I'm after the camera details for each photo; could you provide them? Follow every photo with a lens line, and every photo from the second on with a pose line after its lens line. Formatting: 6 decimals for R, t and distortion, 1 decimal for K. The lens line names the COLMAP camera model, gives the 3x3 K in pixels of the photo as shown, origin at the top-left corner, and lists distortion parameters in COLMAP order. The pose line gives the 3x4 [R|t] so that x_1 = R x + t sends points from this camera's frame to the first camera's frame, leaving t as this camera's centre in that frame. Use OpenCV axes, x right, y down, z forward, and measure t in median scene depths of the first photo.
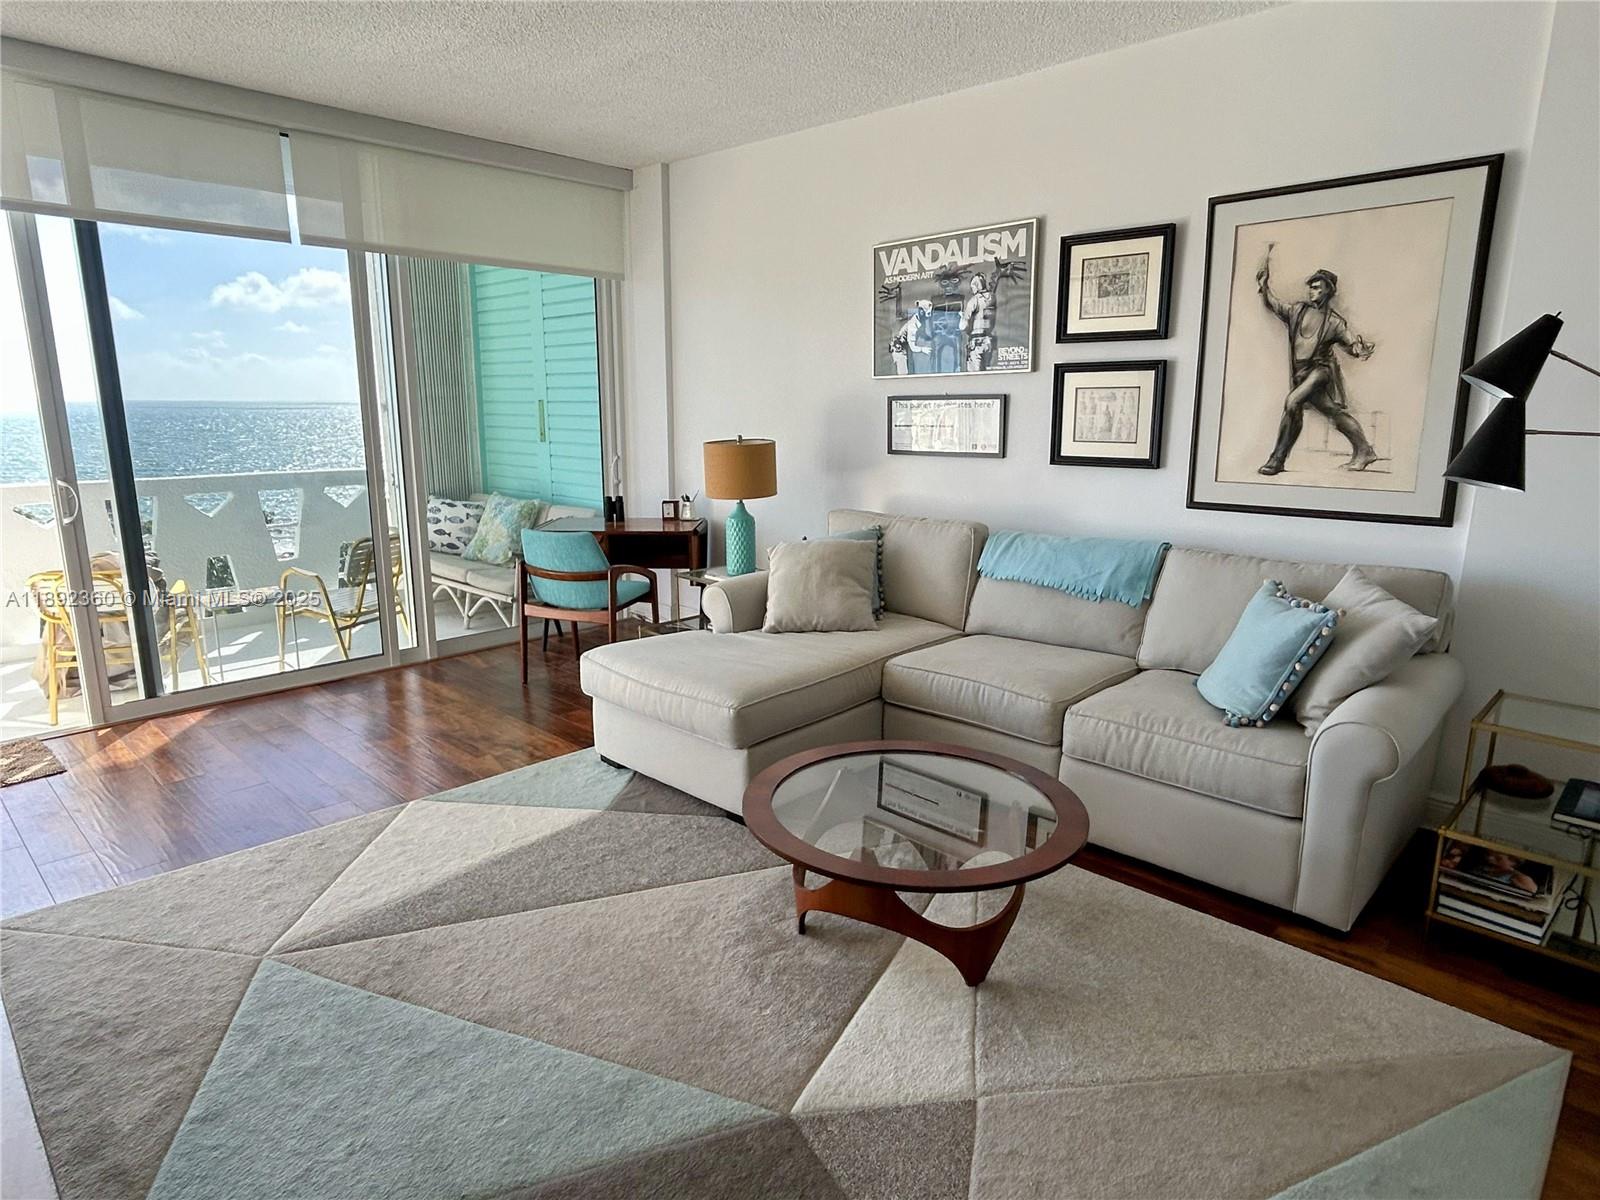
lens RADIAL K [[950.5, 0, 800.0], [0, 950.5, 600.0], [0, 0, 1]] dist [0.000361, -0.000704]
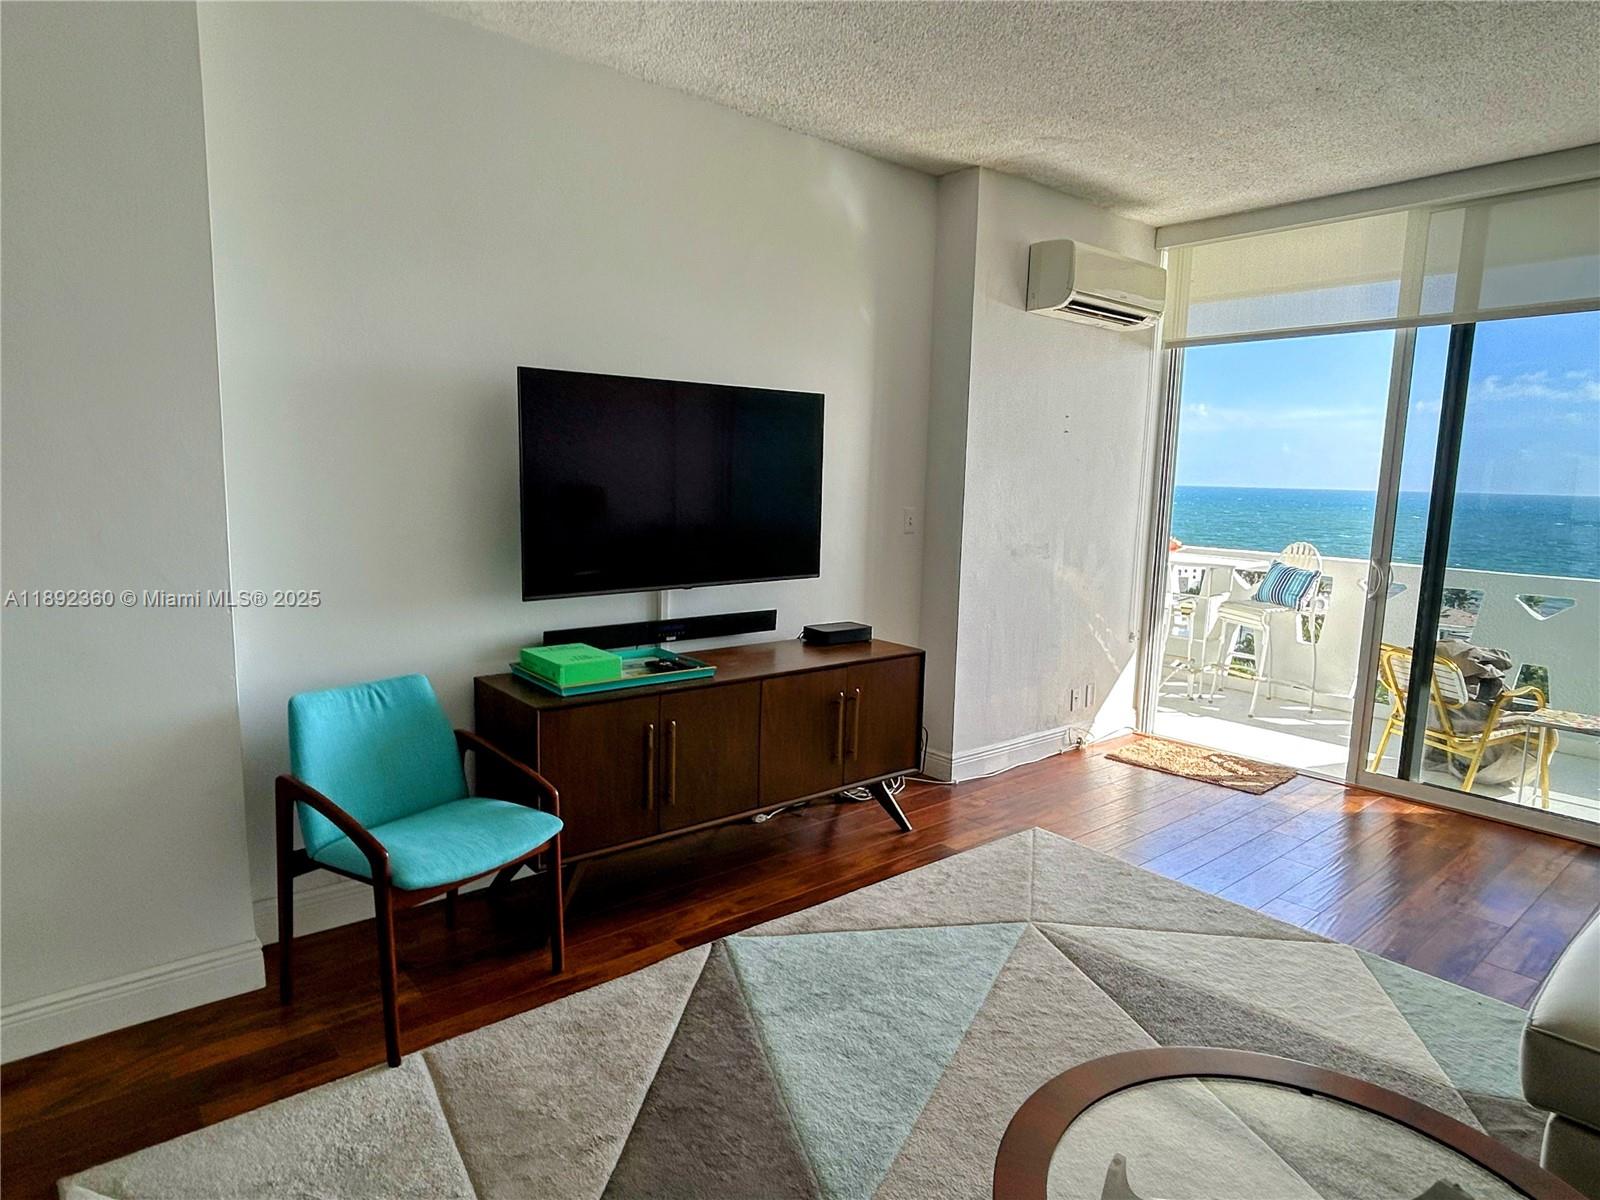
lens RADIAL K [[950.5, 0, 800.0], [0, 950.5, 600.0], [0, 0, 1]] dist [0.000361, -0.000704]
pose [[-0.111373, 0.122368, -0.986216, 0.409595], [-0.231555, 0.961880, 0.145498, -0.088888], [0.966426, 0.244567, -0.078793, 0.451863]]
